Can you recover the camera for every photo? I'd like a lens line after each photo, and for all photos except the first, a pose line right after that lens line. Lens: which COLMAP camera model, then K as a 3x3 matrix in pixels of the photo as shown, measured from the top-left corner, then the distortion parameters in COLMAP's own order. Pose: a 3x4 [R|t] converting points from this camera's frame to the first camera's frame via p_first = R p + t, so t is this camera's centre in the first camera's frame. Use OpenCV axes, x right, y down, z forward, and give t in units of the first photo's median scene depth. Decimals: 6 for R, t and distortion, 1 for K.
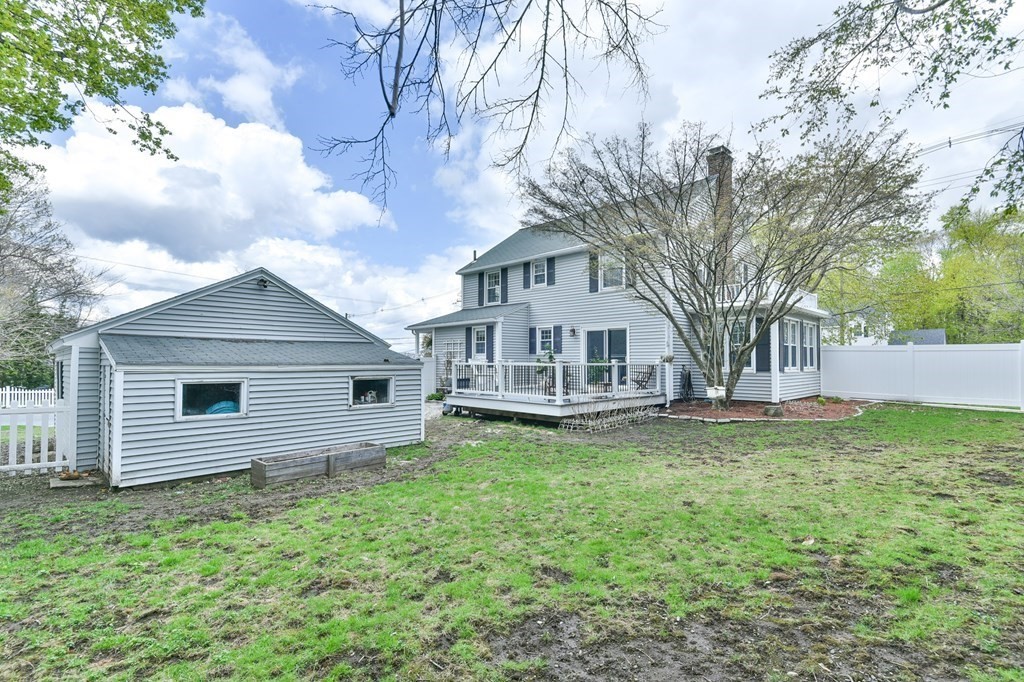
lens RADIAL K [[476.6, 0, 511.3], [0, 476.6, 337.5], [0, 0, 1]] dist [0.013236, -0.000196]
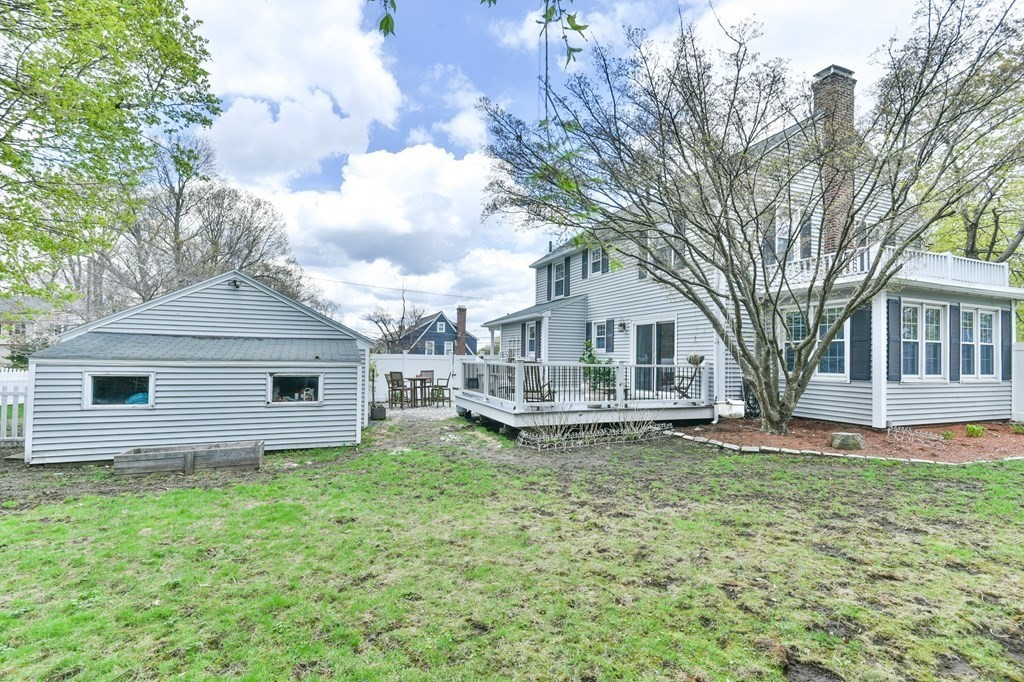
lens RADIAL K [[466.0, 0, 522.6], [0, 466.0, 337.7], [0, 0, 1]] dist [-0.001757, -0.001006]
pose [[0.921913, -0.004678, -0.387369, 0.343914], [0.006099, 0.999978, 0.002439, 0.006174], [0.387349, -0.004611, 0.921922, 0.205966]]
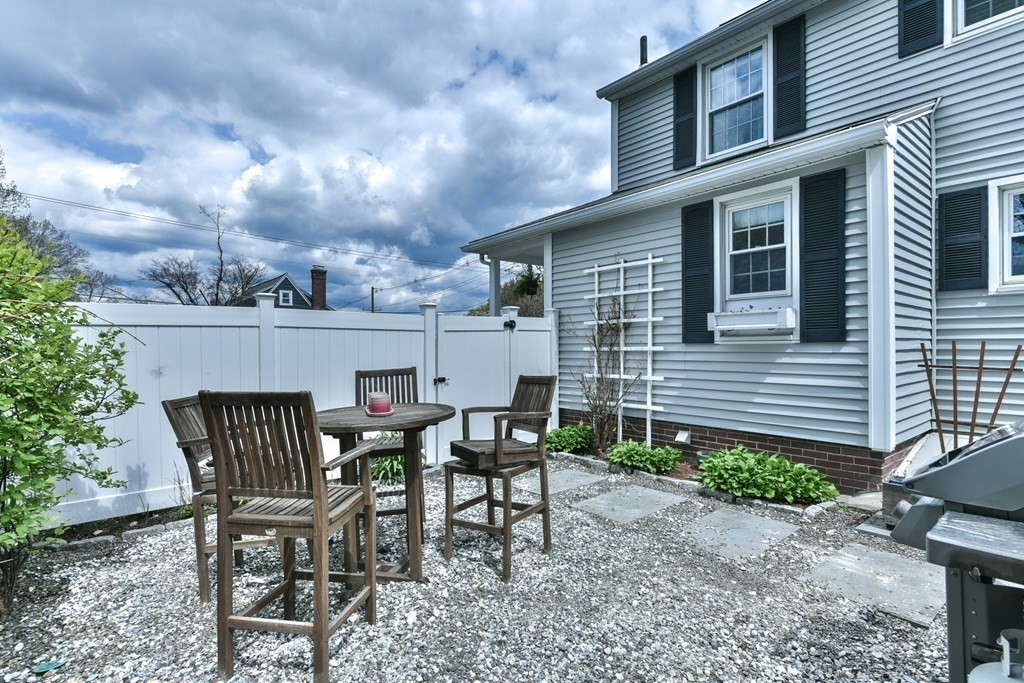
lens RADIAL K [[476.6, 0, 511.3], [0, 476.6, 338.0], [0, 0, 1]] dist [0.013236, -0.000196]
pose [[0.995111, 0.002978, -0.098713, -0.220200], [-0.000515, 0.999688, 0.024964, 0.065615], [0.098757, -0.024791, 0.994803, 0.936750]]
